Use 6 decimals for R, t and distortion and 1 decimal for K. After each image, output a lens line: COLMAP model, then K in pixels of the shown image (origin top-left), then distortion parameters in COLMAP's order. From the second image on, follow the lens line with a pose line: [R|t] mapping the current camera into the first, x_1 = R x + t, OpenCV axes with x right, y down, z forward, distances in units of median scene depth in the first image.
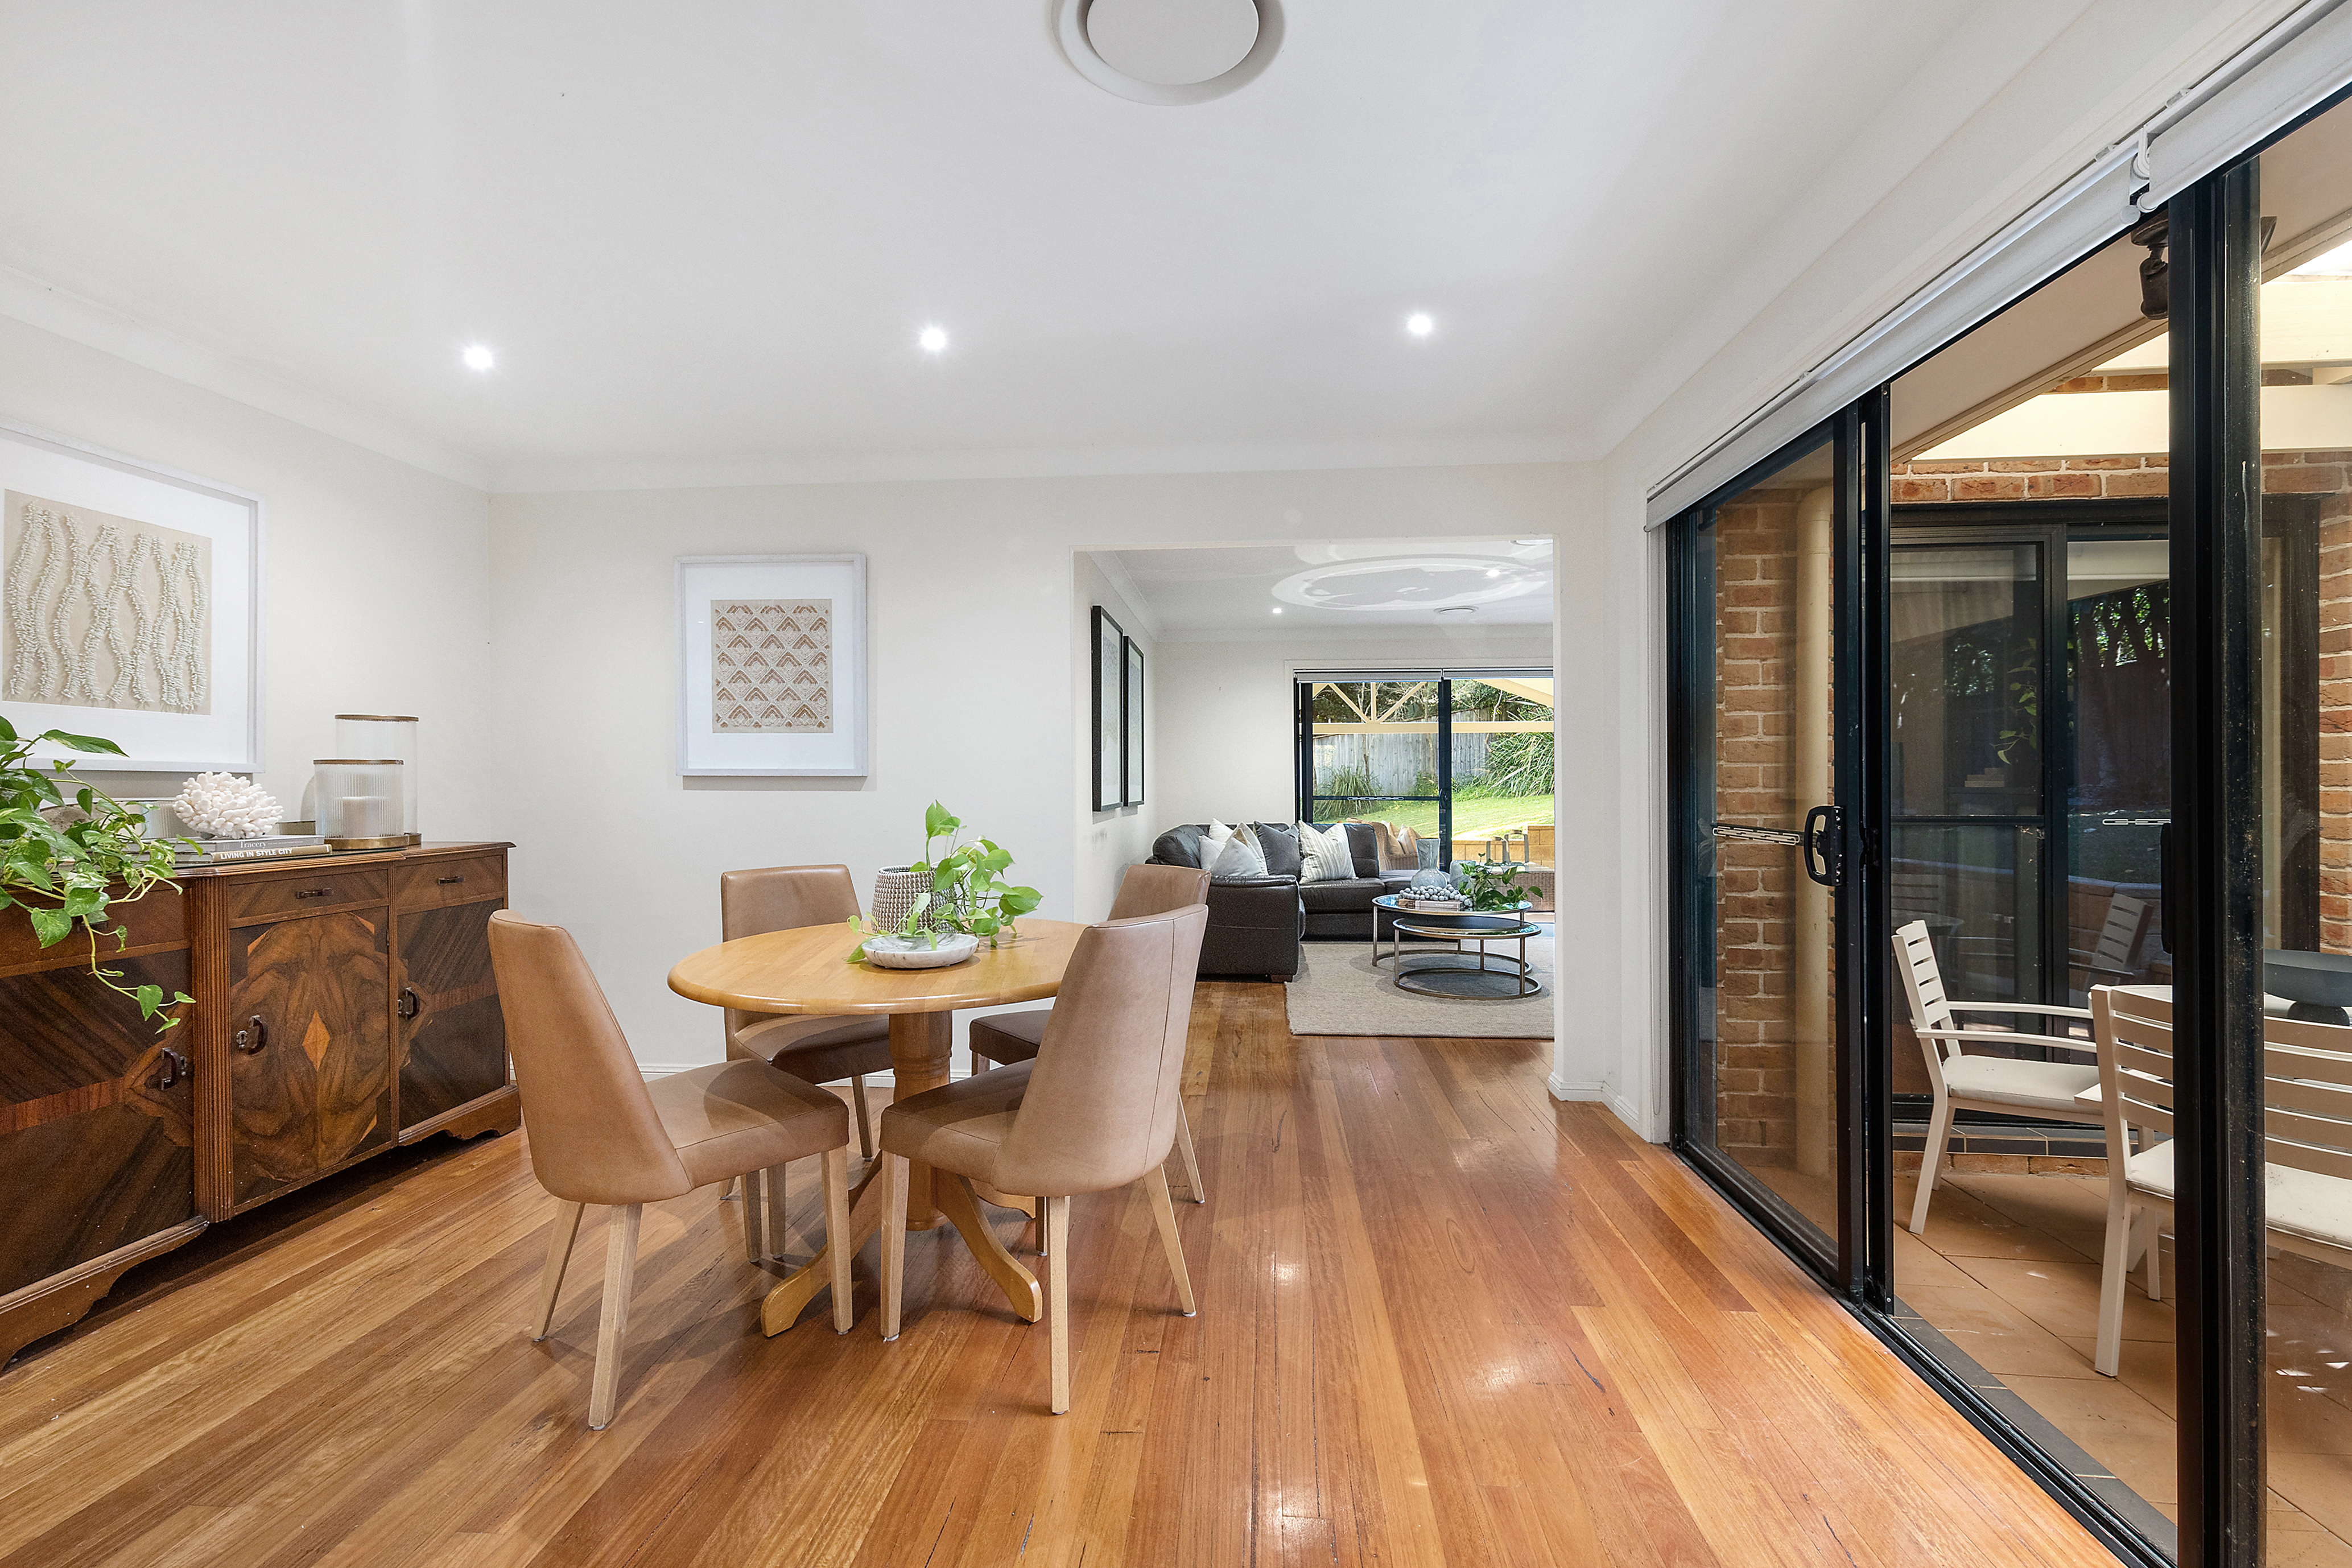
lens RADIAL K [[1008.3, 0, 1157.3], [0, 1008.3, 781.3], [0, 0, 1]] dist [0.022712, -0.004178]
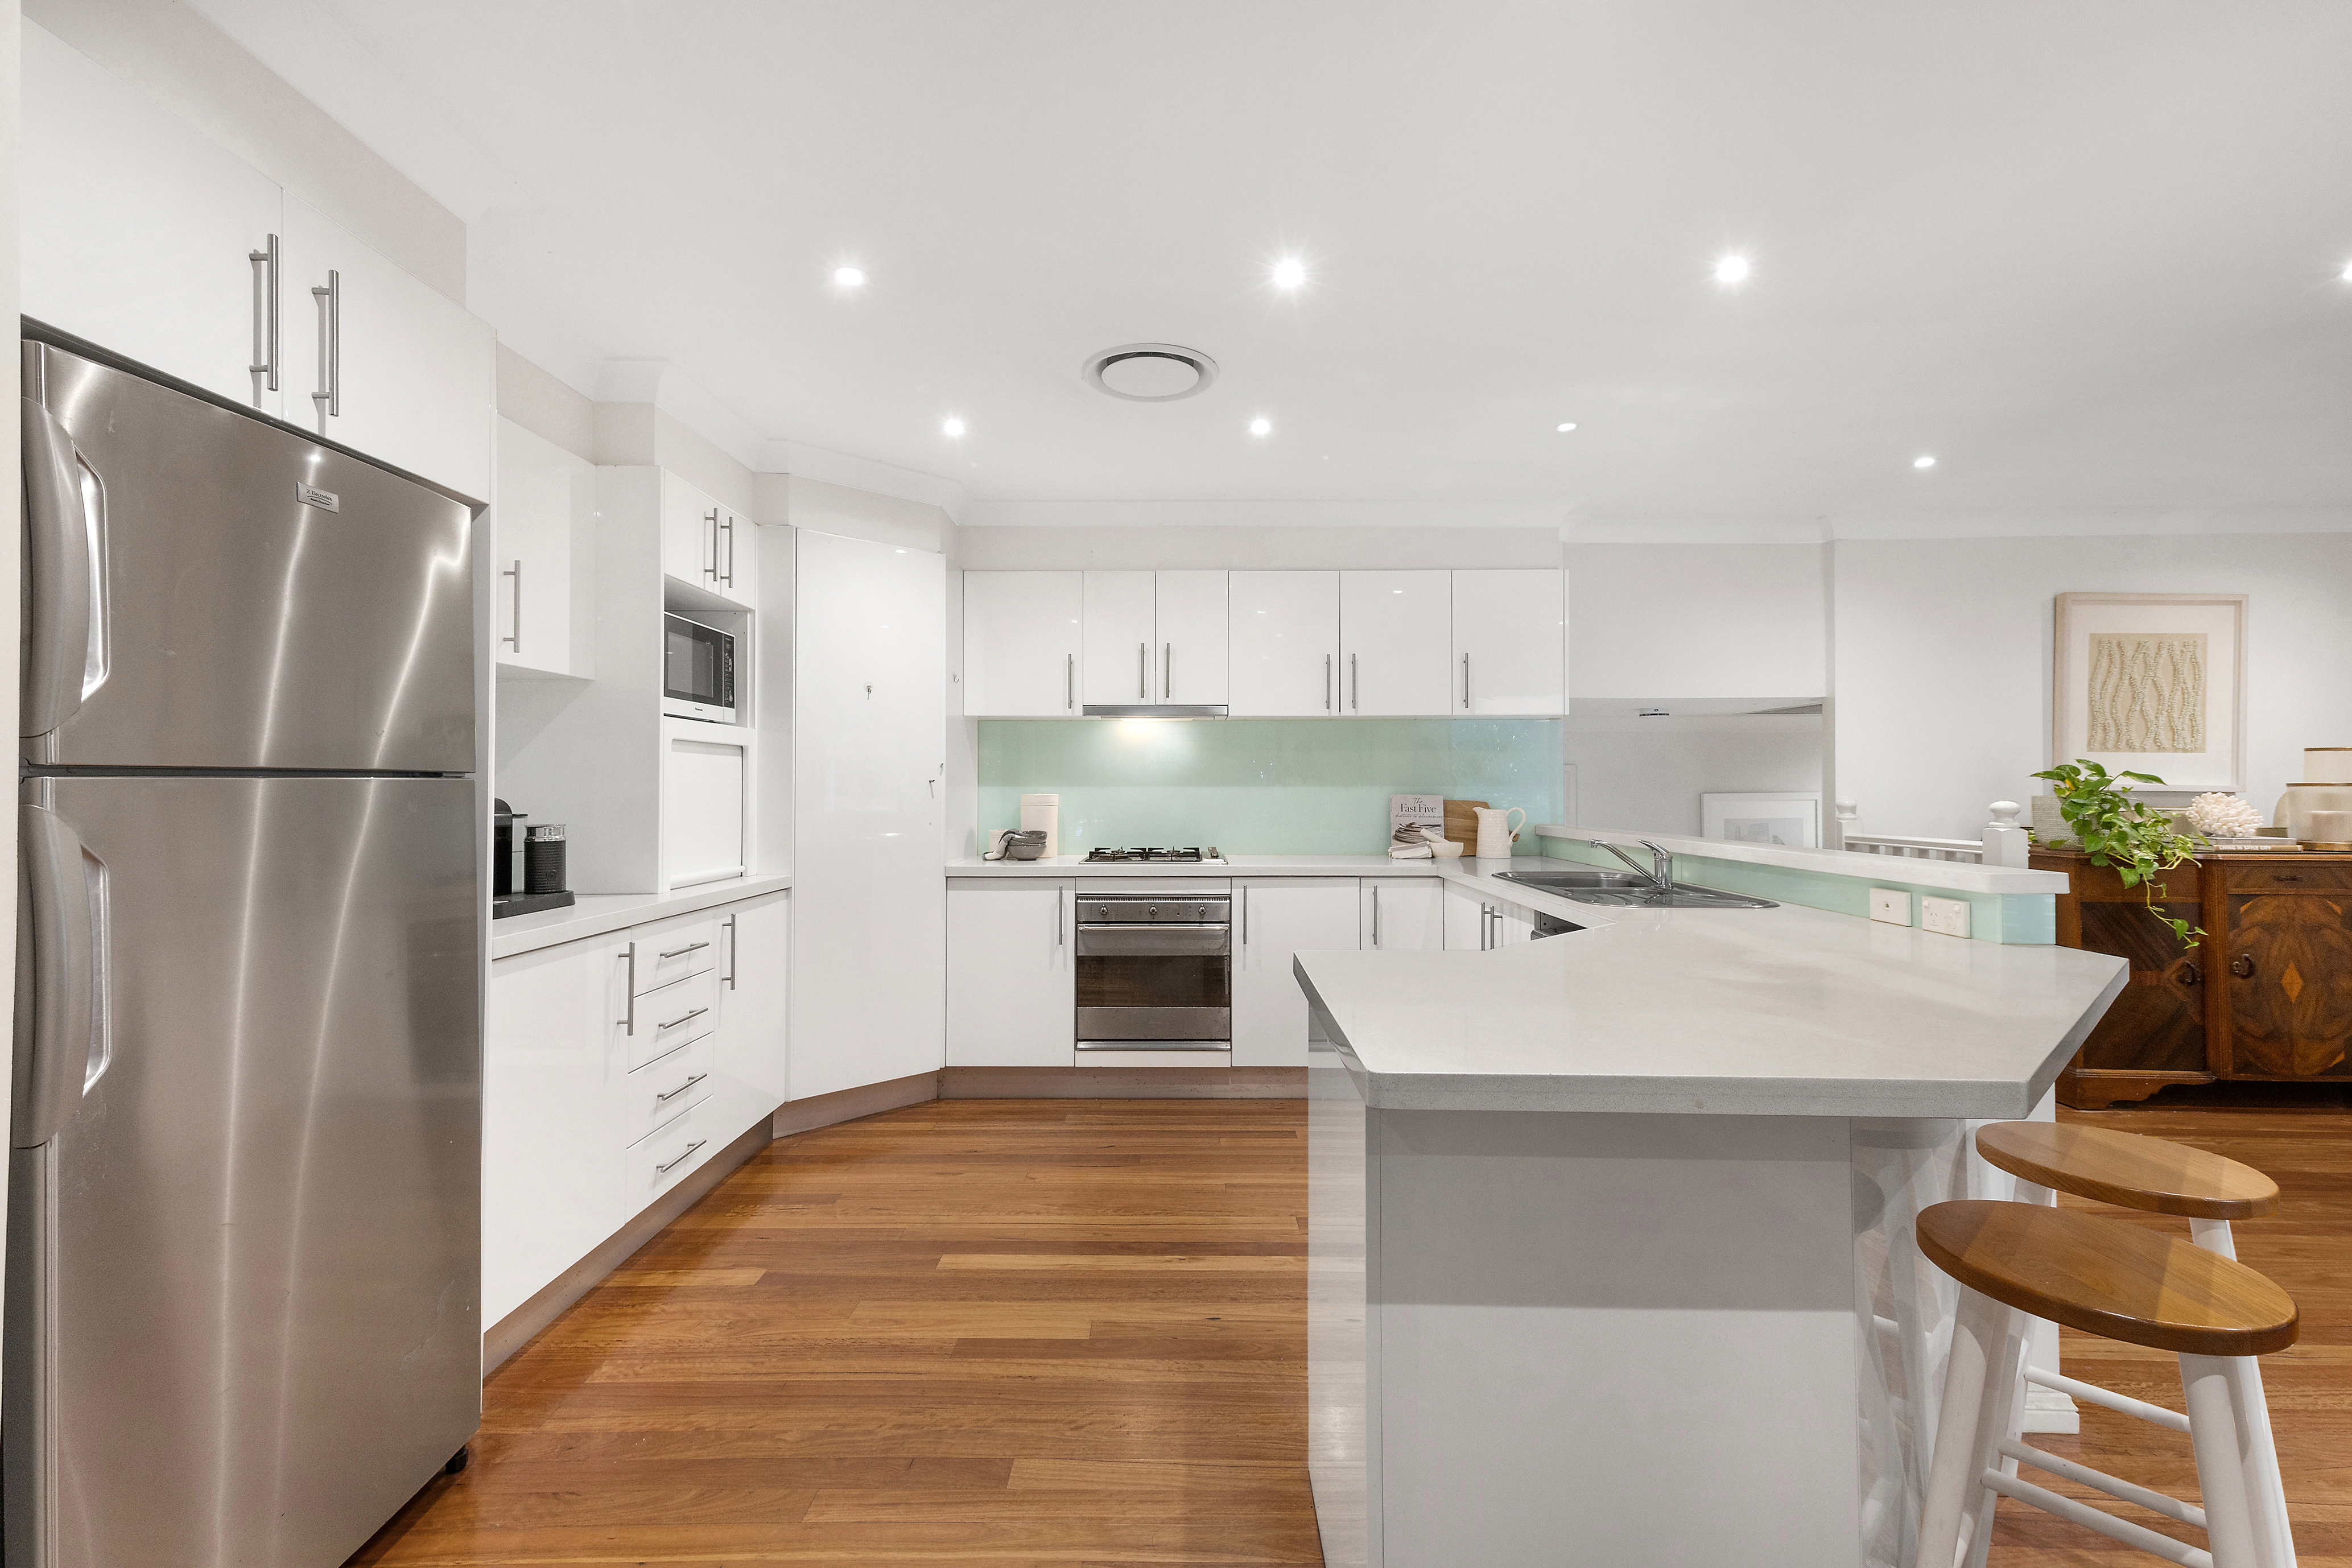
lens RADIAL K [[1008.3, 0, 1157.3], [0, 1008.3, 781.3], [0, 0, 1]] dist [0.022712, -0.004178]
pose [[0.066613, 0.000079, -0.997779, 0.530169], [-0.002861, 0.999996, -0.000112, -0.022254], [0.997775, 0.002862, 0.066613, -0.707605]]
